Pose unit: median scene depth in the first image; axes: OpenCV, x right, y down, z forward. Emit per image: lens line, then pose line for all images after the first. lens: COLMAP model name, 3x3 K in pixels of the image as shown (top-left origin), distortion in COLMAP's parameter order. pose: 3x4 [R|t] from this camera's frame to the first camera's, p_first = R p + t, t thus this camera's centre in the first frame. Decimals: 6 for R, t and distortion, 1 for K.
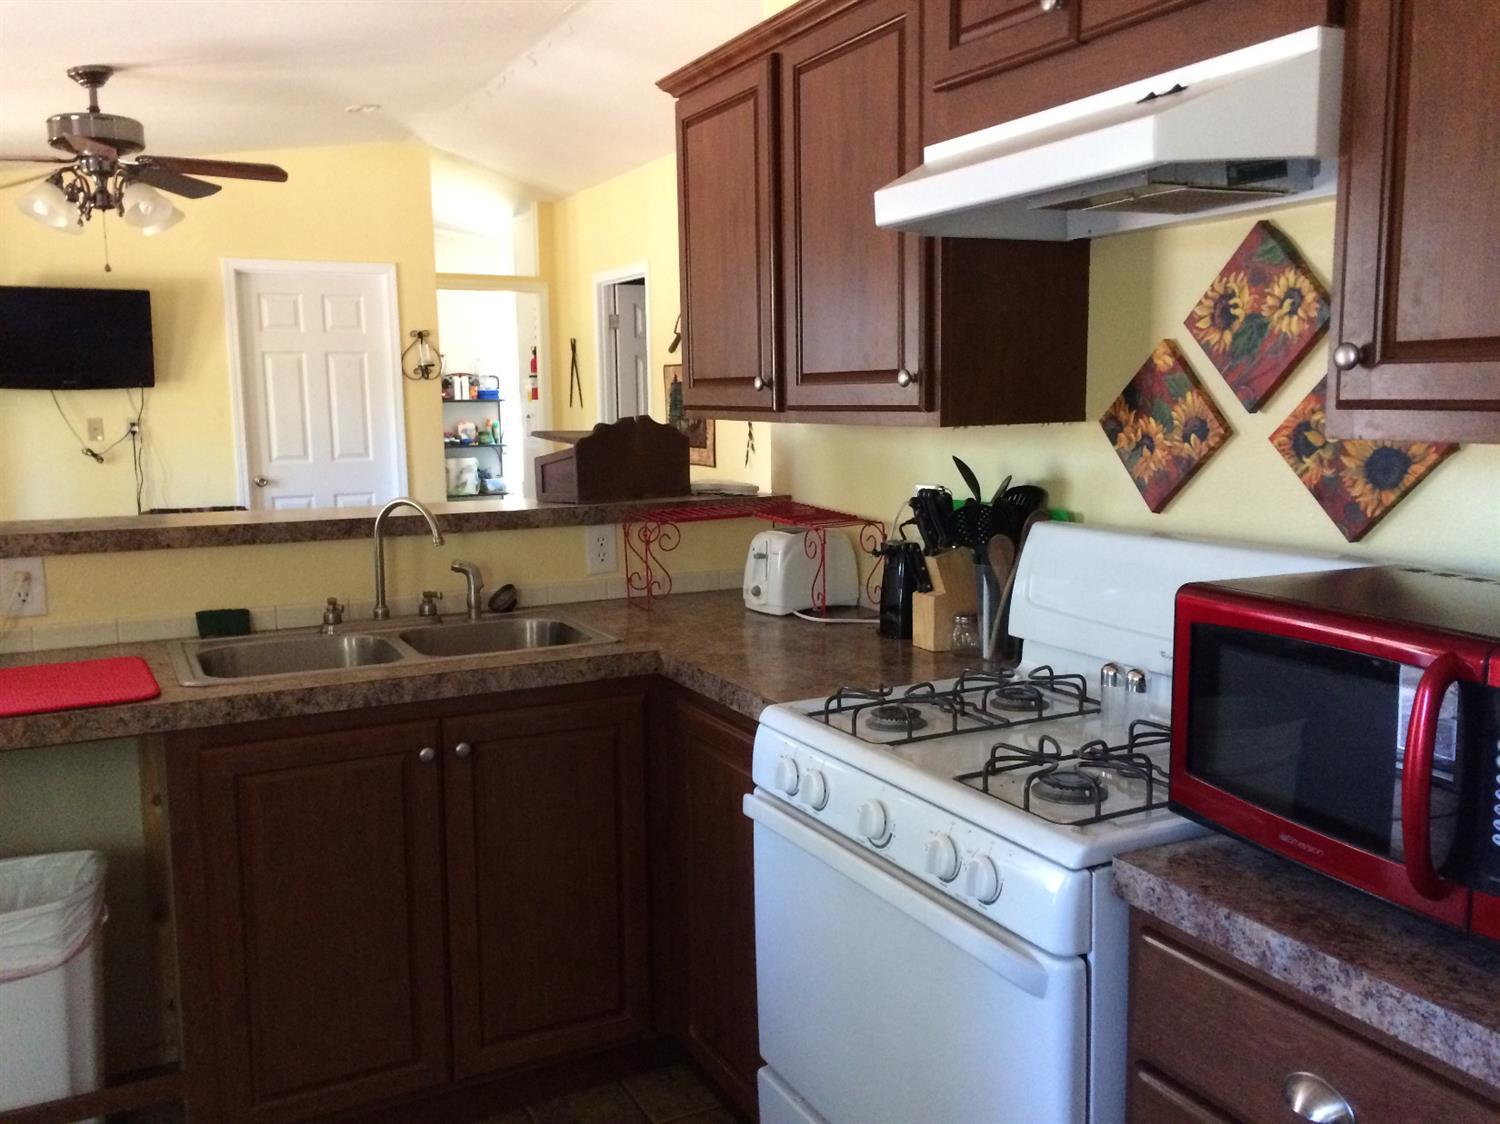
lens RADIAL K [[1279.8, 0, 758.2], [0, 1279.8, 563.1], [0, 0, 1]] dist [0.038853, -0.036276]
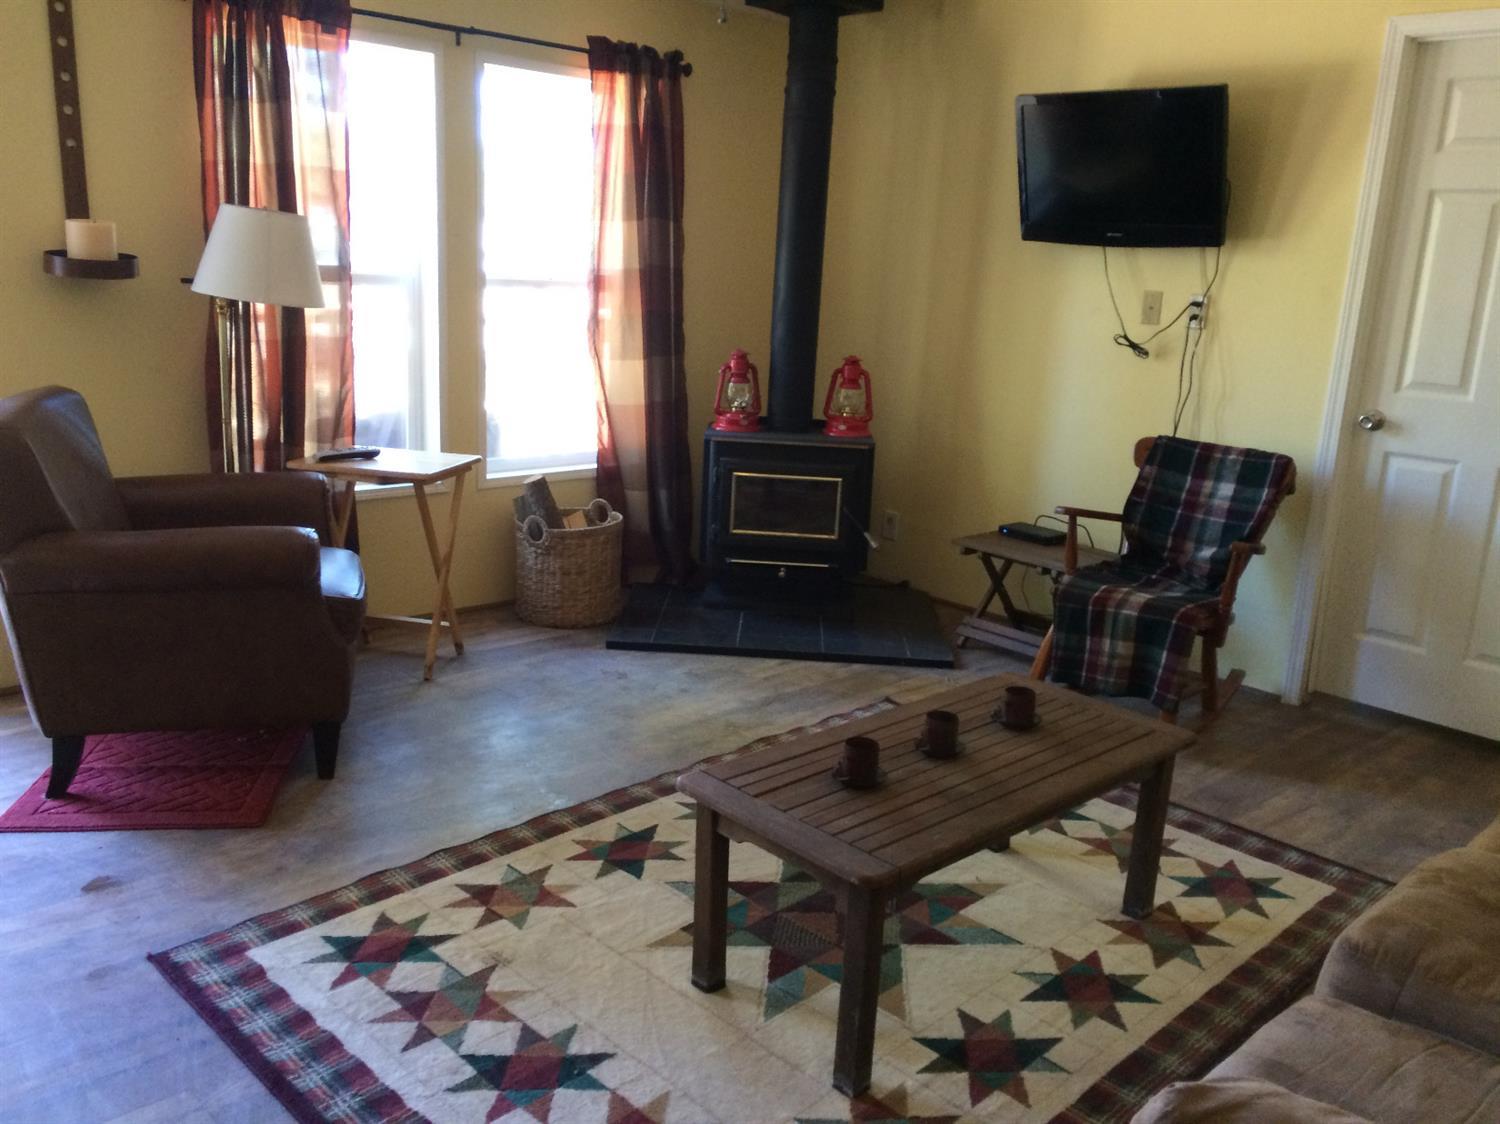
lens RADIAL K [[1279.8, 0, 758.0], [0, 1279.8, 562.7], [0, 0, 1]] dist [0.038853, -0.036276]
pose [[0.298695, 0.254373, -0.919824, 0.076294], [-0.176279, 0.961945, 0.208778, -0.074641], [0.937927, 0.099784, 0.332168, 0.557072]]
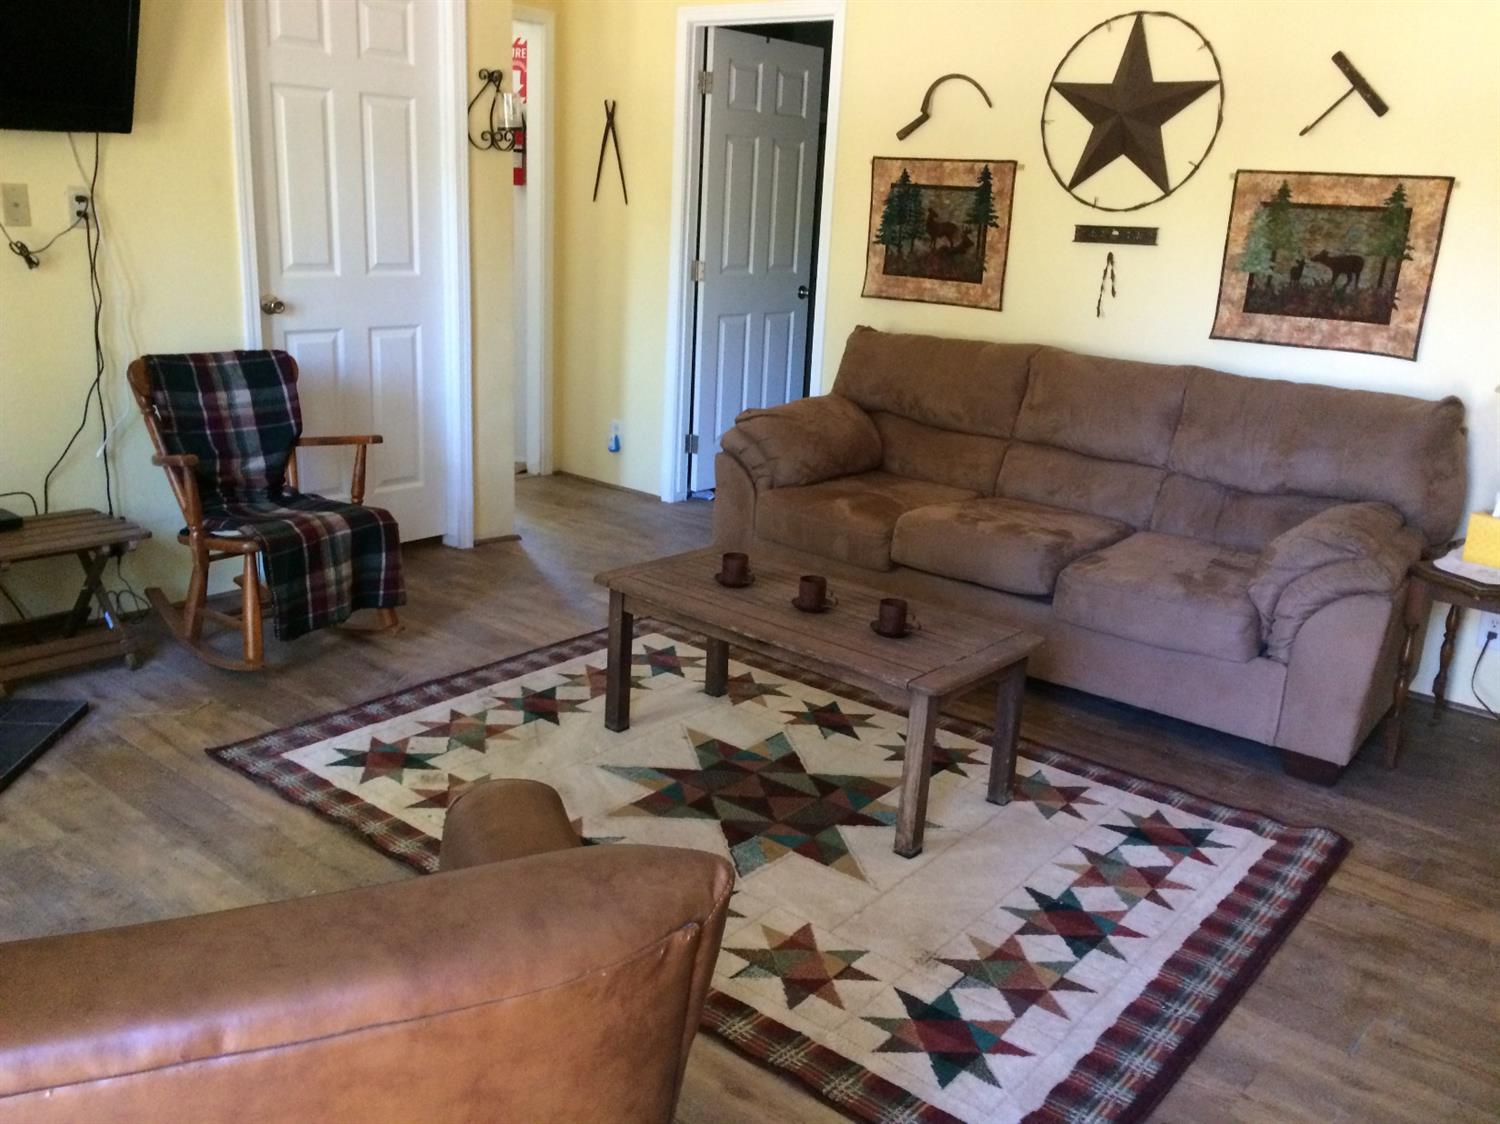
lens RADIAL K [[1279.8, 0, 755.0], [0, 1279.8, 573.4], [0, 0, 1]] dist [0.038853, -0.036276]
pose [[0.913974, -0.054718, 0.402067, -0.428321], [-0.014077, 0.985994, 0.166186, -0.042836], [-0.405529, -0.157549, 0.900402, 0.336455]]
